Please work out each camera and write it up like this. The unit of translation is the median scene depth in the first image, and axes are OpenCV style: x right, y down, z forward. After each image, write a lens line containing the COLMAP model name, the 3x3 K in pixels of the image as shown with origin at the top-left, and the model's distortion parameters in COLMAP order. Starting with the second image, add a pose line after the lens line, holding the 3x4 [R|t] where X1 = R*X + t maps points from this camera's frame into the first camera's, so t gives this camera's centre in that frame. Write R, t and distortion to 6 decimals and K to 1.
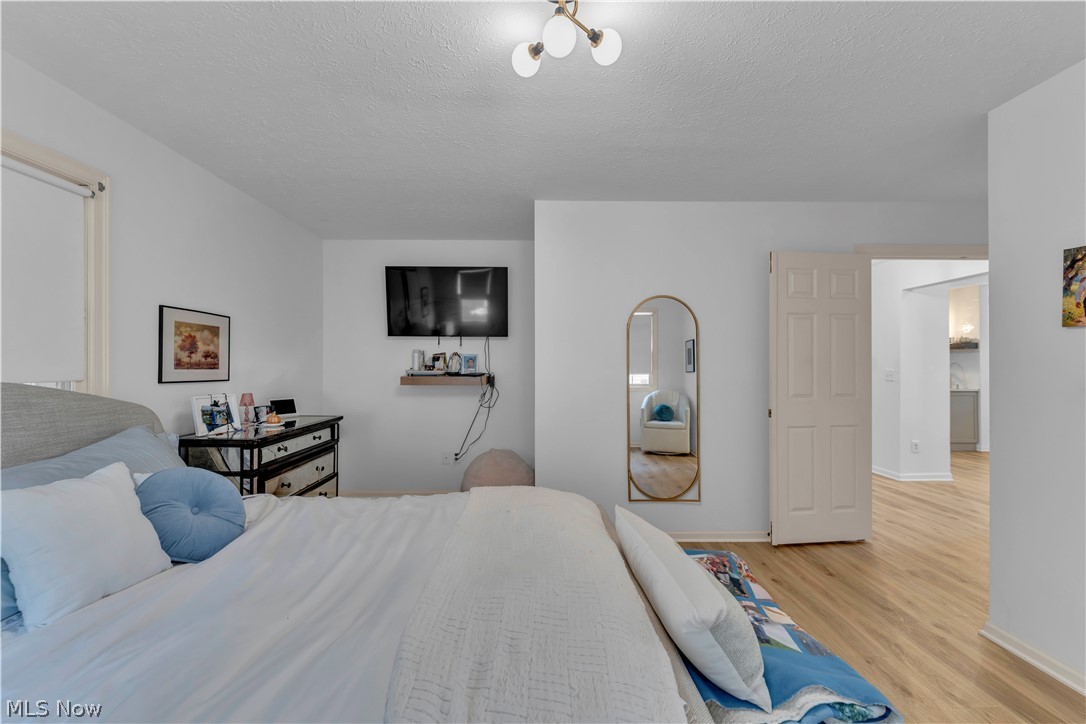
lens RADIAL K [[445.9, 0, 531.6], [0, 445.9, 364.6], [0, 0, 1]] dist [0.000998, 0.000117]
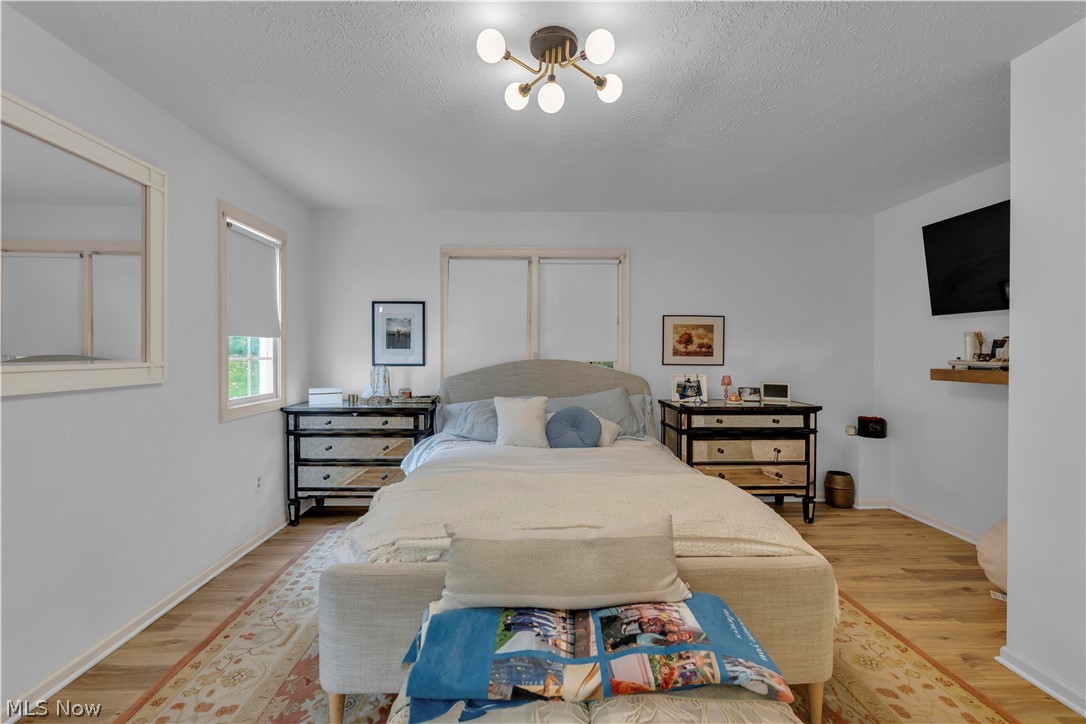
lens RADIAL K [[445.9, 0, 532.1], [0, 445.9, 358.7], [0, 0, 1]] dist [0.000998, 0.000117]
pose [[0.024959, 0.013804, -0.999593, 0.667224], [0.001943, 0.999902, 0.013857, -0.002639], [0.999687, -0.002288, 0.024930, 0.449142]]
